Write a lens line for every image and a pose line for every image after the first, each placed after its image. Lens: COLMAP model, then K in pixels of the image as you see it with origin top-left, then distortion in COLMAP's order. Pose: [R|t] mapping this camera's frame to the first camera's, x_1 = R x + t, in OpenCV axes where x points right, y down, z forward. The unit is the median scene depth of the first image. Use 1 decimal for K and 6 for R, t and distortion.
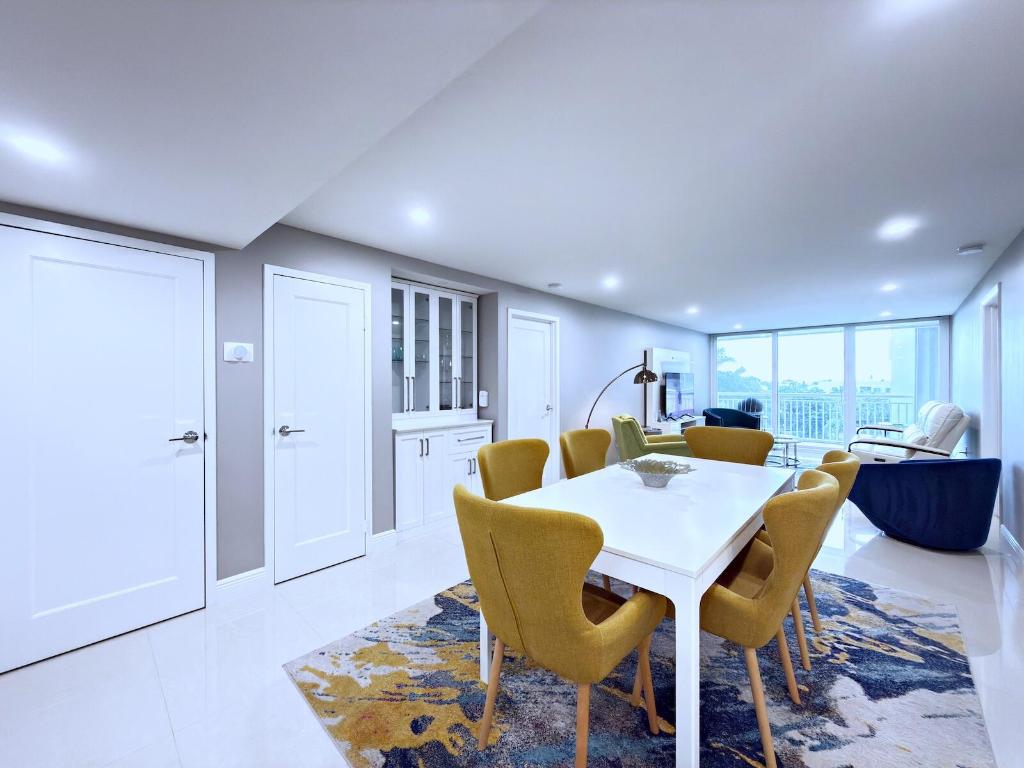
lens RADIAL K [[407.9, 0, 513.6], [0, 407.9, 383.9], [0, 0, 1]] dist [0.000143, 0.000372]
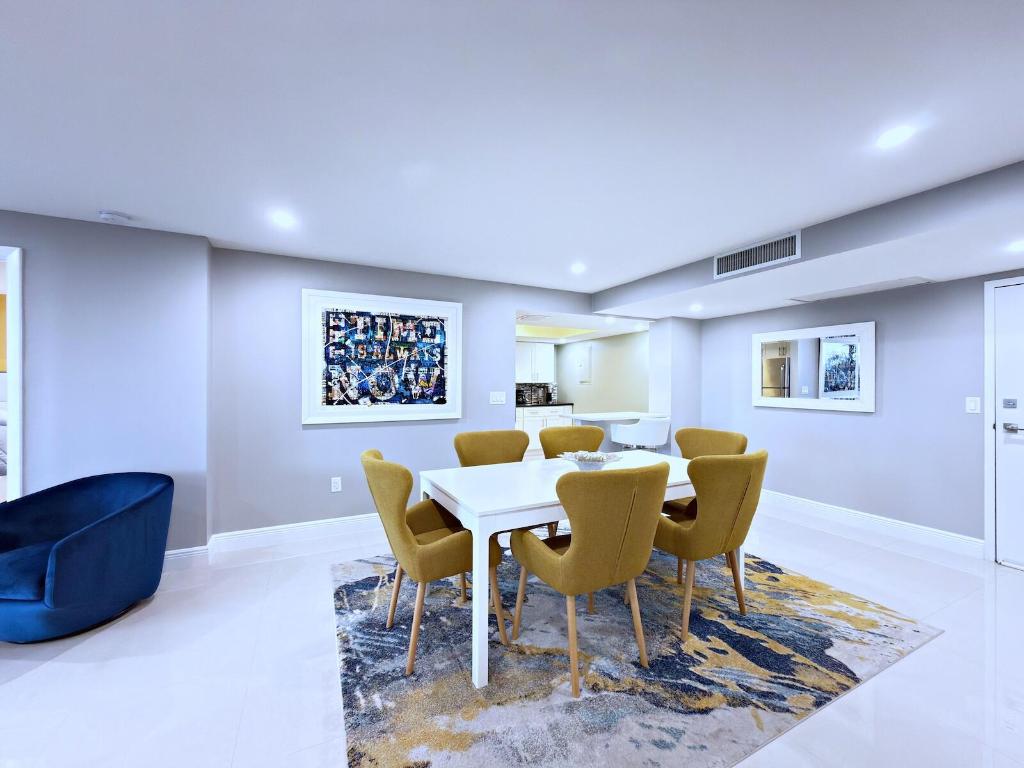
lens RADIAL K [[413.2, 0, 514.4], [0, 413.2, 383.7], [0, 0, 1]] dist [0.000366, 0.000247]
pose [[-0.940514, -0.000062, 0.339754, 0.131372], [0.001015, 0.999995, 0.002992, -0.005354], [-0.339752, 0.003159, -0.940510, 1.879059]]
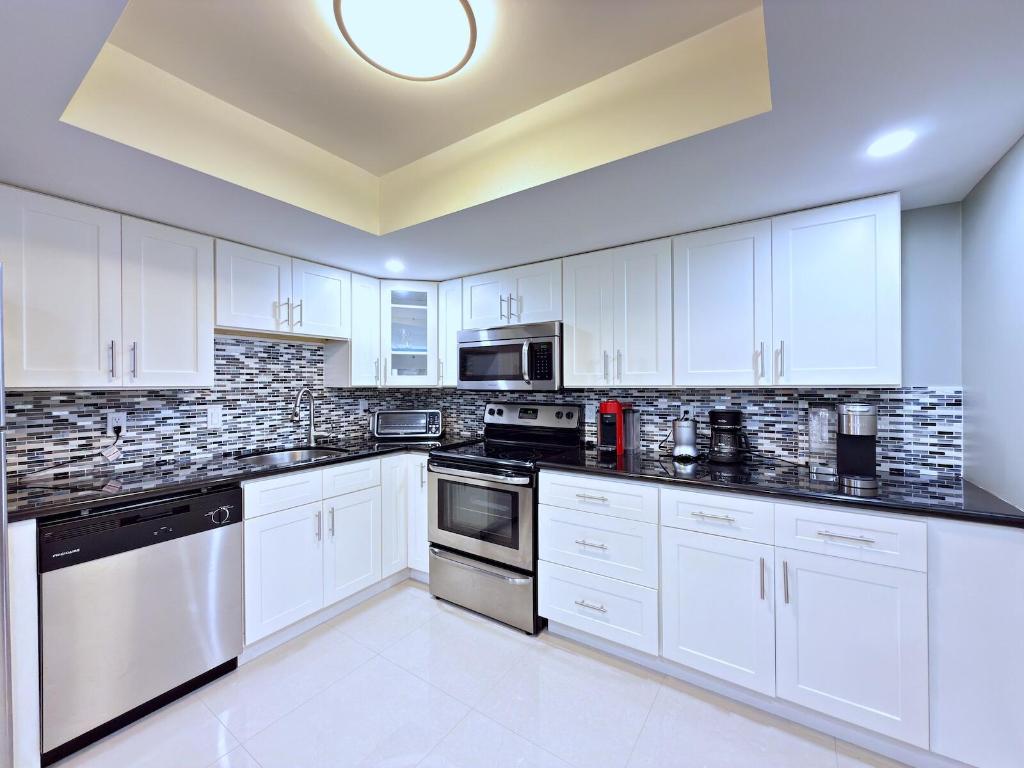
lens RADIAL K [[407.3, 0, 512.0], [0, 407.3, 384.0], [0, 0, 1]] dist [0.001263, 0.000263]
pose [[-0.157779, 0.001736, 0.987473, 0.393246], [0.008944, 0.999960, -0.000329, -0.009139], [-0.987434, 0.008780, -0.157789, -0.512606]]
